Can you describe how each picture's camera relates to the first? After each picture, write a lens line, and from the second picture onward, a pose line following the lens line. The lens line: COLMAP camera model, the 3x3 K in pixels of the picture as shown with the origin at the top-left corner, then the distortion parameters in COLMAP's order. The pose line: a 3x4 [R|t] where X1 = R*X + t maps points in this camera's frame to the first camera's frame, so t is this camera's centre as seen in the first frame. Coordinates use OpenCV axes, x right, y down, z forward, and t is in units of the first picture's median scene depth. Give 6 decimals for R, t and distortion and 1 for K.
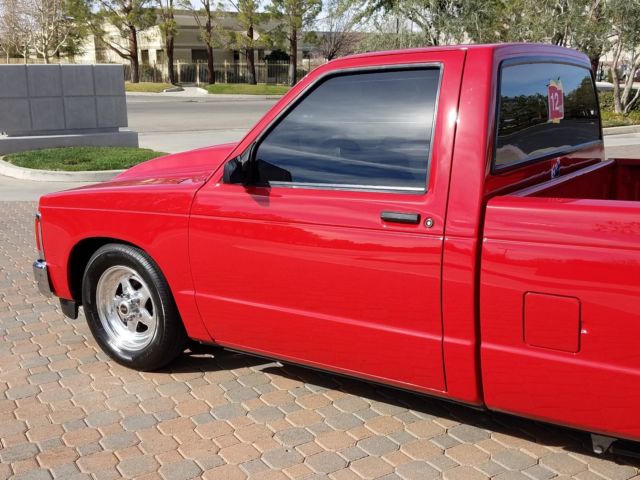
lens RADIAL K [[714.8, 0, 304.0], [0, 714.8, 256.3], [0, 0, 1]] dist [0.147392, -0.367908]
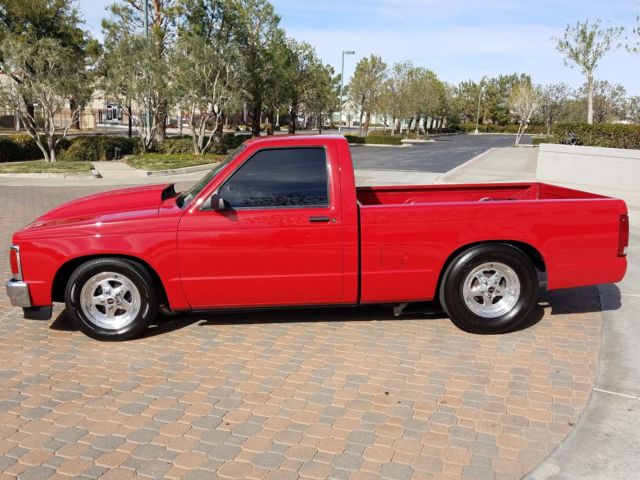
lens RADIAL K [[613.0, 0, 319.8], [0, 613.0, 250.6], [0, 0, 1]] dist [0.087334, -0.172743]
pose [[0.781608, -0.107945, 0.614359, -0.122570], [0.129849, 0.991493, 0.009011, 0.002621], [-0.610105, 0.072731, 0.788975, -0.049969]]
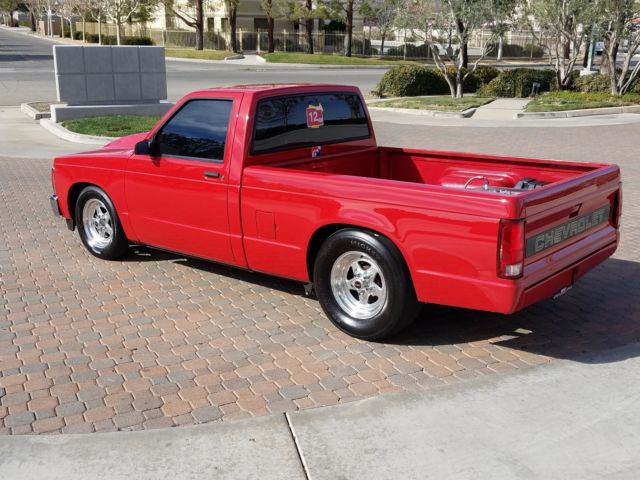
lens RADIAL K [[715.3, 0, 320.0], [0, 715.3, 240.0], [0, 0, 1]] dist [0.125338, -0.290908]
pose [[0.996824, 0.037002, -0.070512, 0.075038], [-0.035178, 0.999018, 0.026937, 0.008288], [0.071440, -0.024371, 0.997147, -0.128163]]
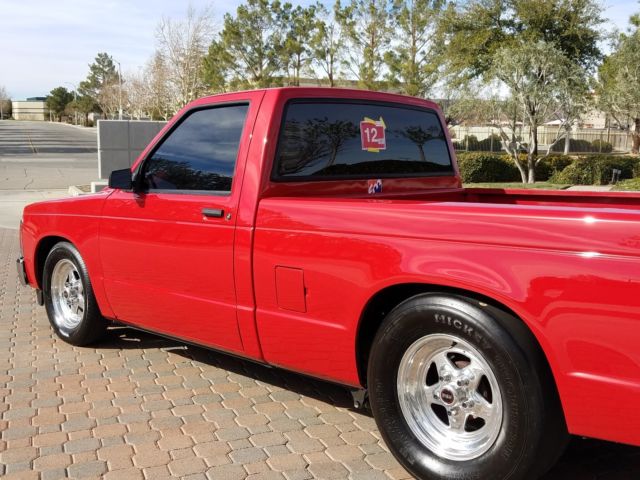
lens RADIAL K [[715.3, 0, 320.0], [0, 715.3, 240.0], [0, 0, 1]] dist [0.125338, -0.290908]
pose [[0.986950, 0.039616, -0.156080, 0.068252], [-0.056327, 0.992966, -0.104142, 0.015402], [0.150856, 0.111575, 0.982239, -0.032668]]
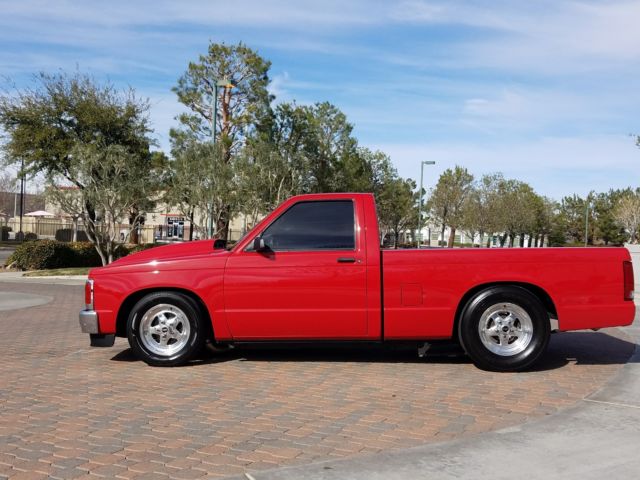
lens RADIAL K [[715.3, 0, 320.0], [0, 715.3, 240.0], [0, 0, 1]] dist [0.125338, -0.290908]
pose [[0.847323, 0.027119, 0.530386, -0.152384], [0.101396, 0.972063, -0.211689, 0.047694], [-0.521309, 0.233148, 0.820901, -0.116364]]
